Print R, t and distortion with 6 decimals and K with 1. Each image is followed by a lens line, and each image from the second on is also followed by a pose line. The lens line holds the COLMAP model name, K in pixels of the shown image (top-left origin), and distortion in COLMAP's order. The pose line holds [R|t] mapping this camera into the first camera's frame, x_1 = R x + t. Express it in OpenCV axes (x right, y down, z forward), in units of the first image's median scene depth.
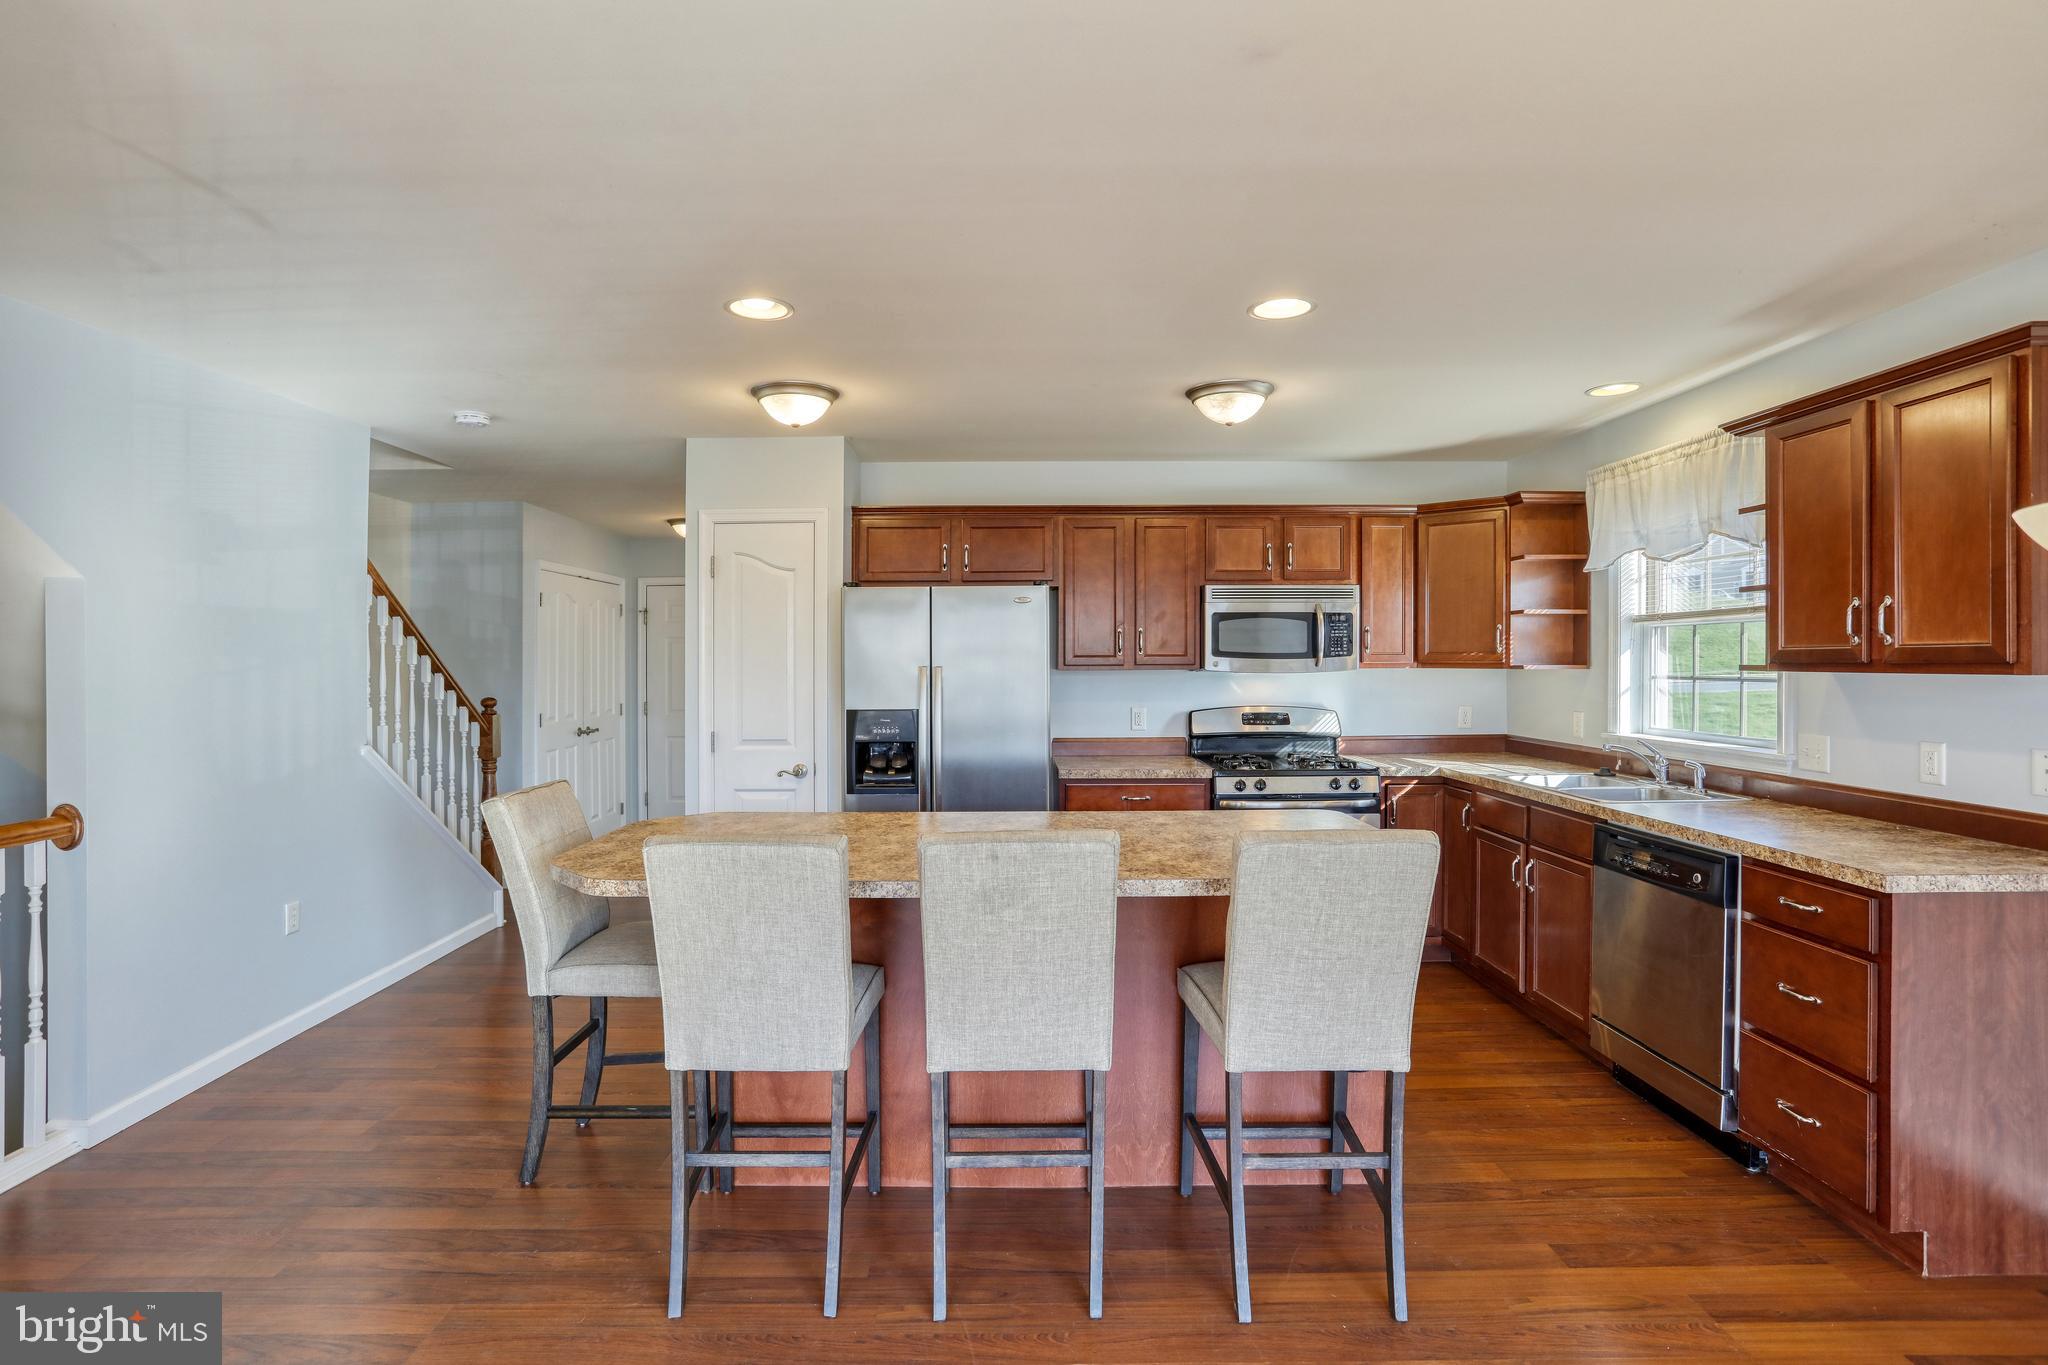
lens RADIAL K [[1001.0, 0, 996.1], [0, 1001.0, 661.9], [0, 0, 1]] dist [-0.059035, 0.032216]
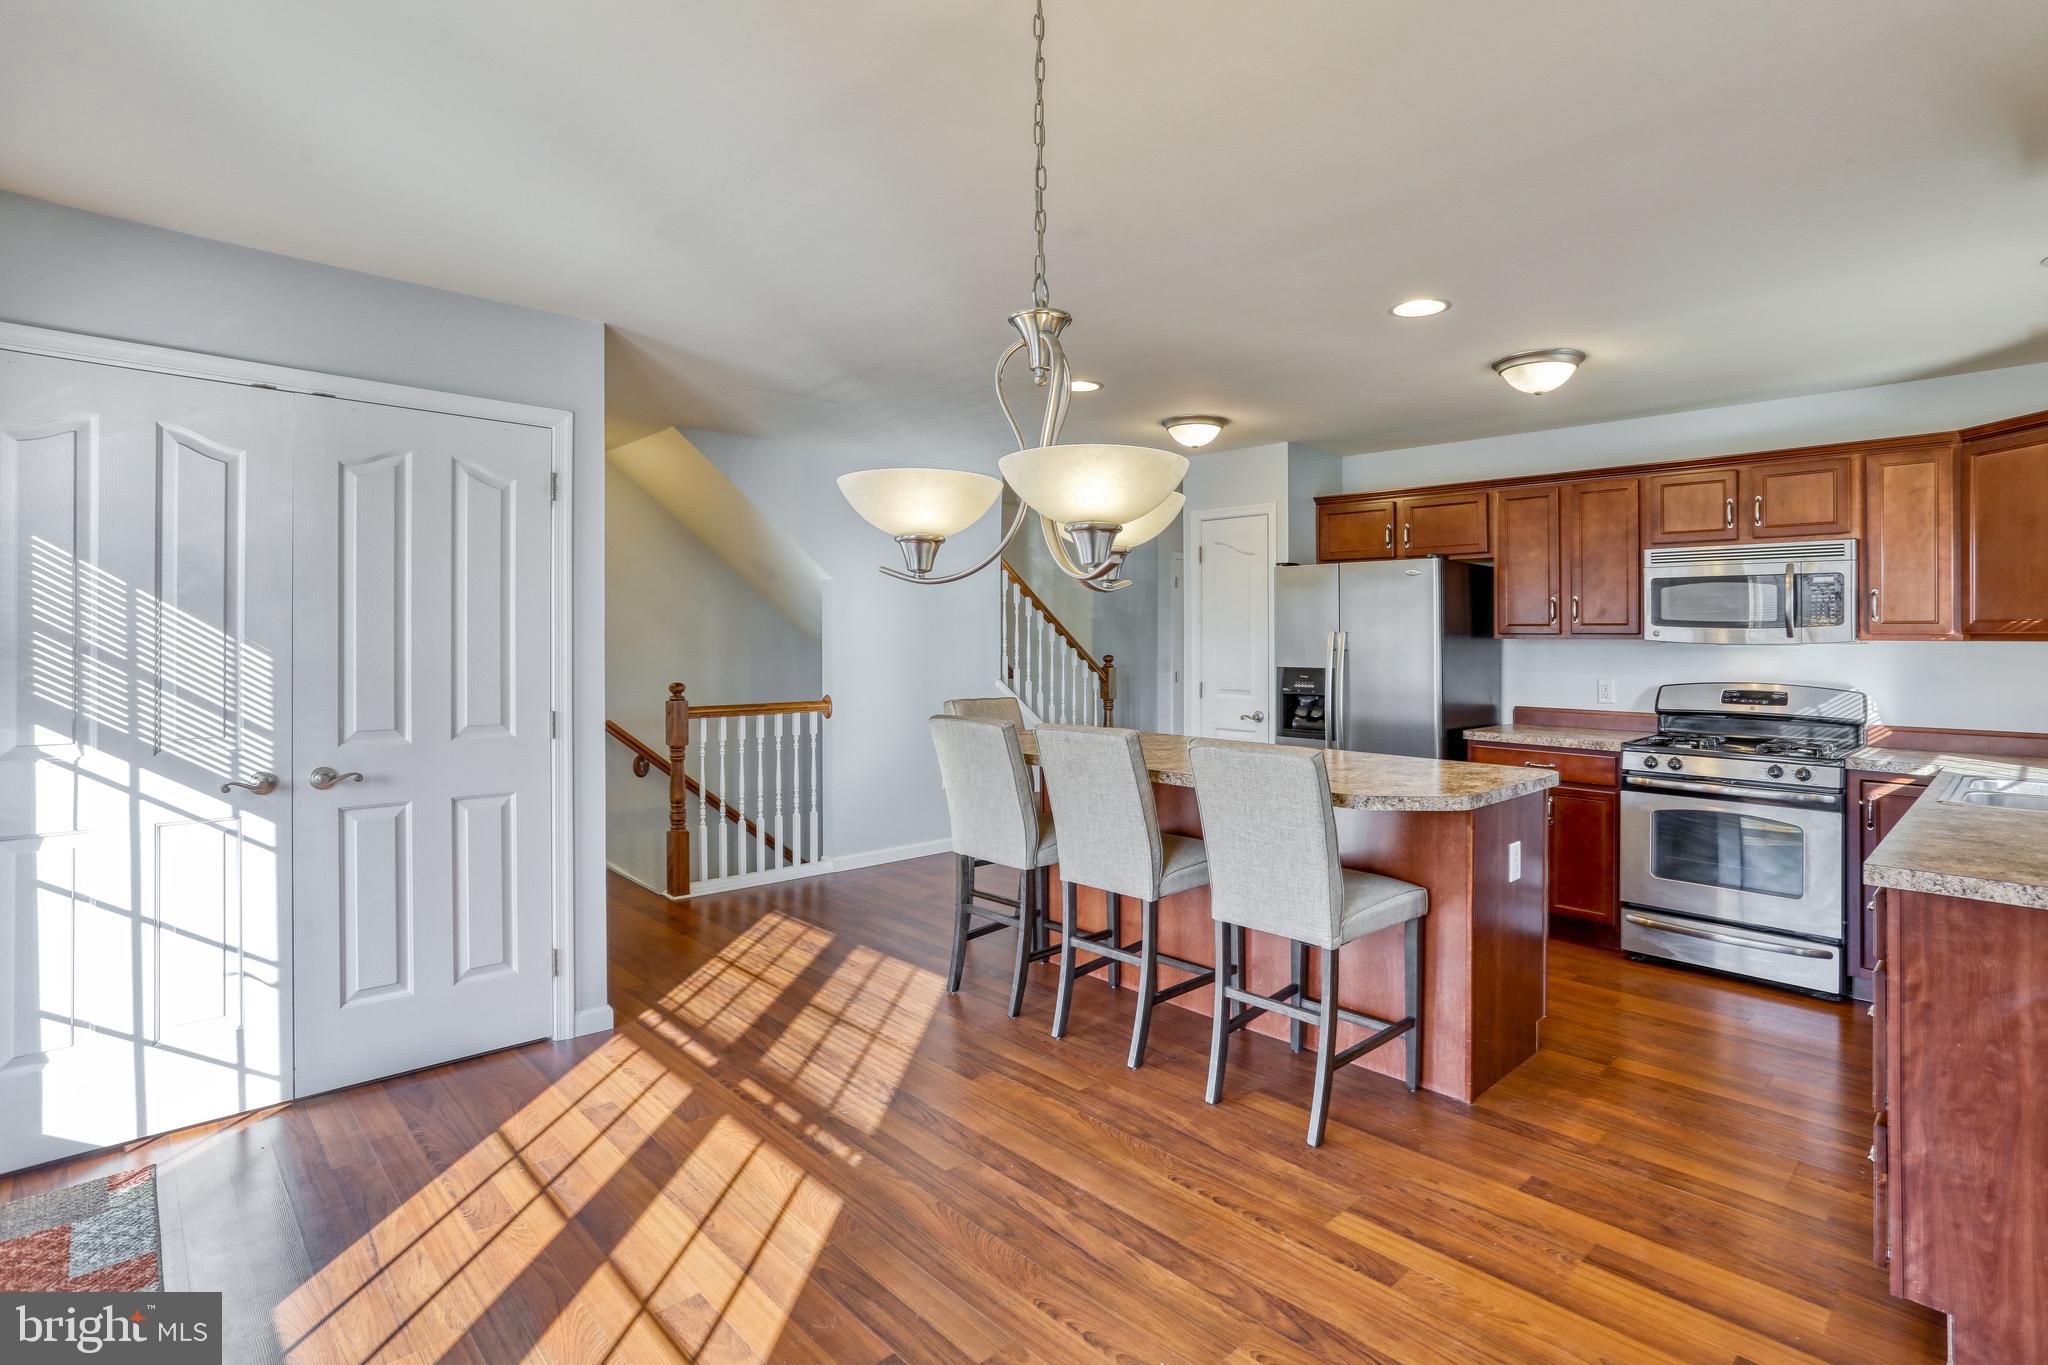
lens RADIAL K [[996.3, 0, 1023.9], [0, 996.3, 651.5], [0, 0, 1]] dist [-0.048274, 0.030475]
pose [[0.688948, 0.020255, -0.724527, 0.509287], [-0.014362, 0.999795, 0.014294, 0.015545], [0.724668, 0.000557, 0.689098, -0.063067]]
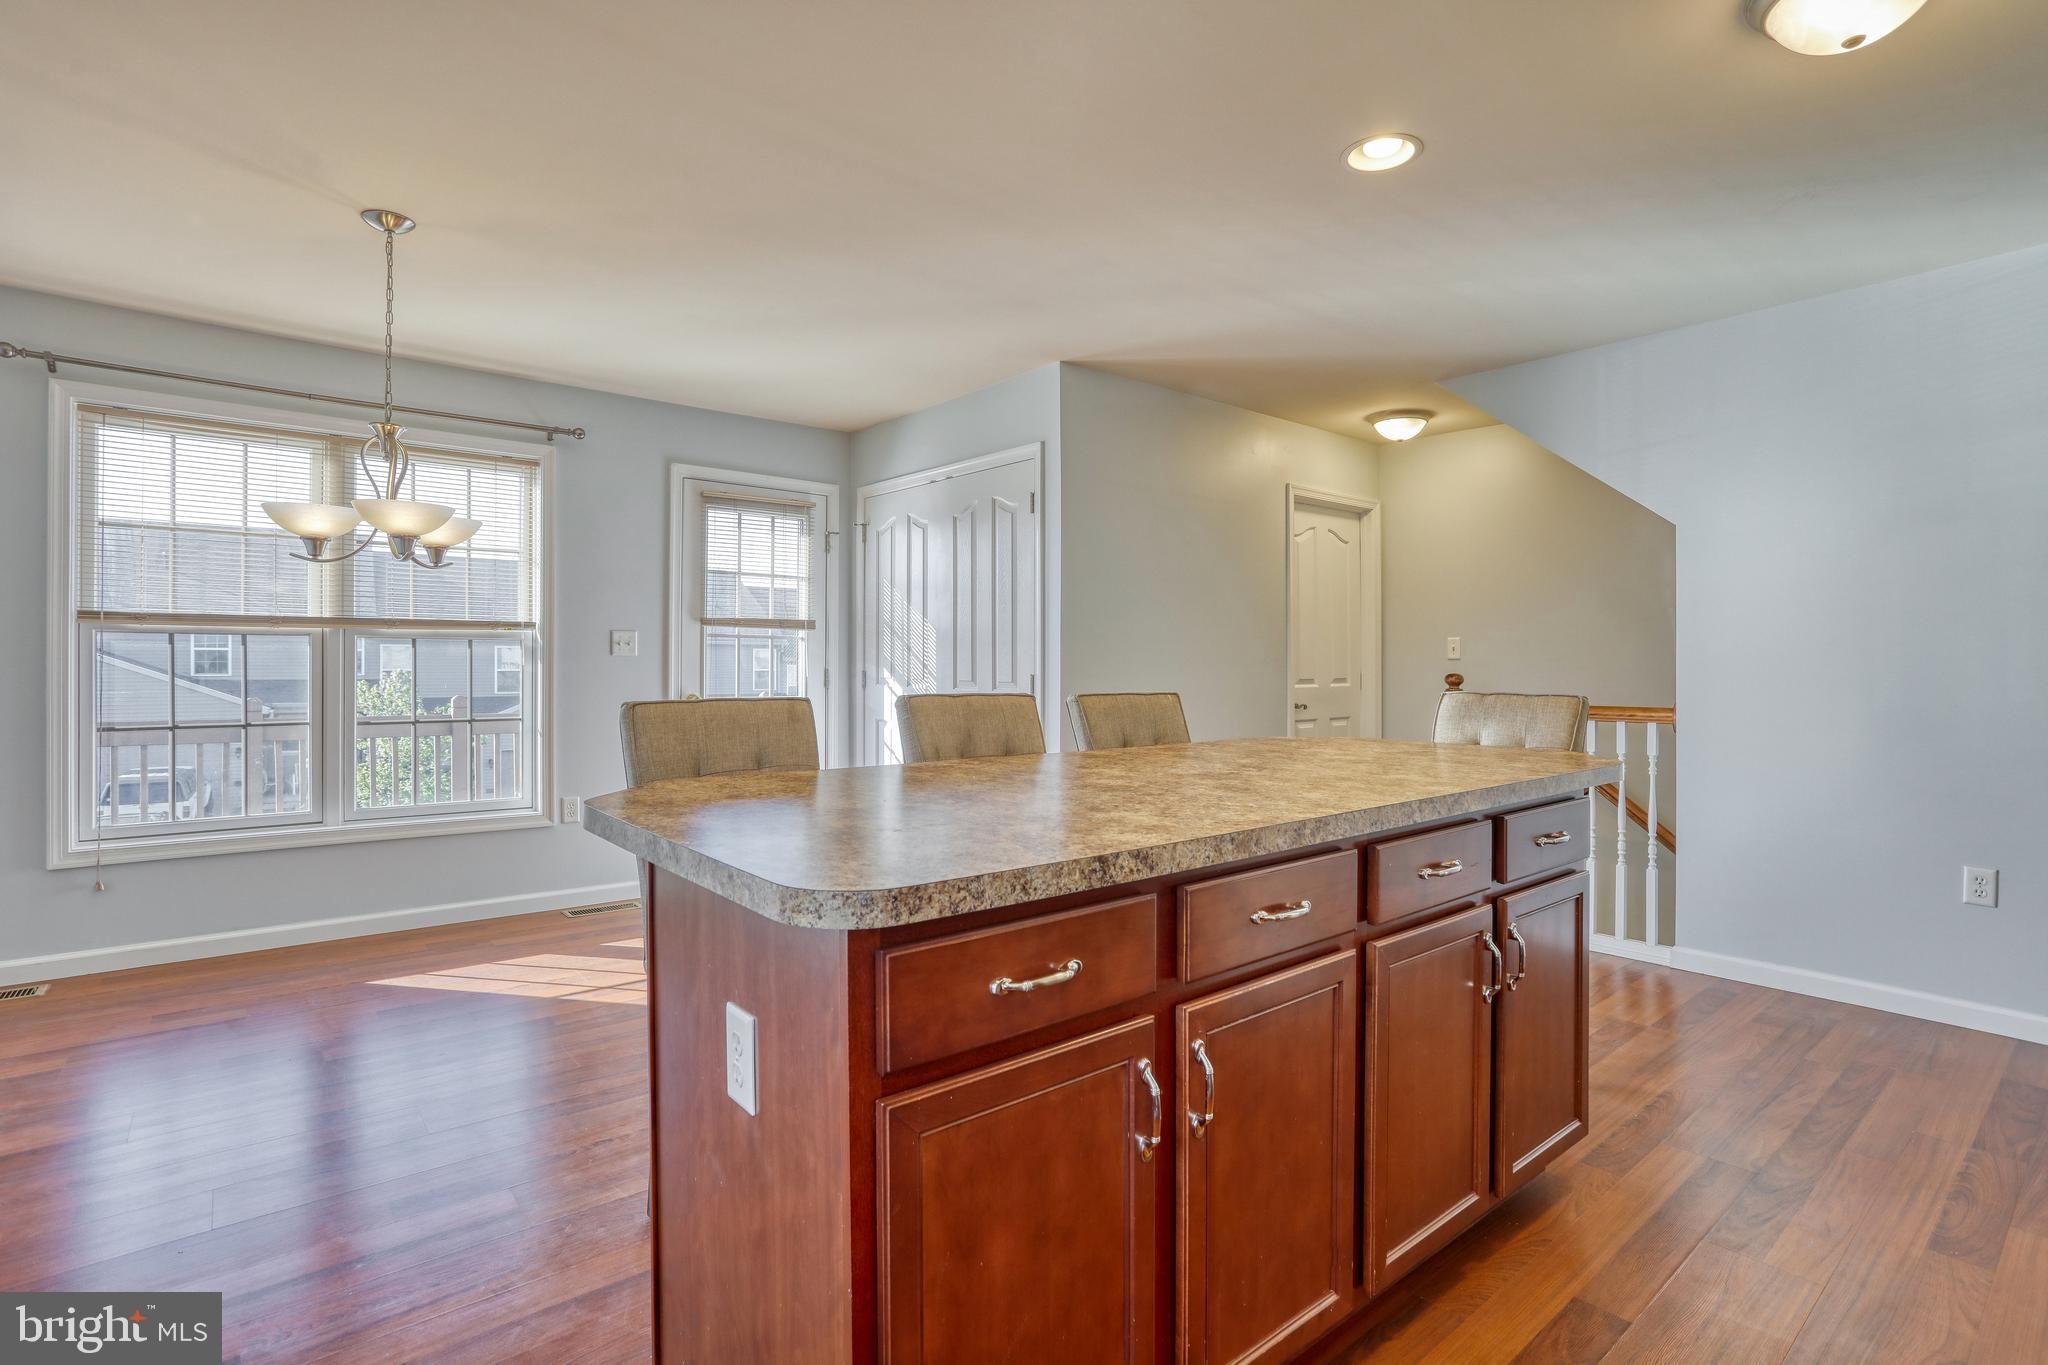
lens RADIAL K [[1014.7, 0, 1046.4], [0, 1014.7, 657.2], [0, 0, 1]] dist [-0.057346, 0.026251]
pose [[-0.758448, -0.001326, -0.651732, 0.371667], [-0.001422, 0.999999, -0.000379, 0.059764], [0.651732, 0.000639, -0.758449, 0.961300]]
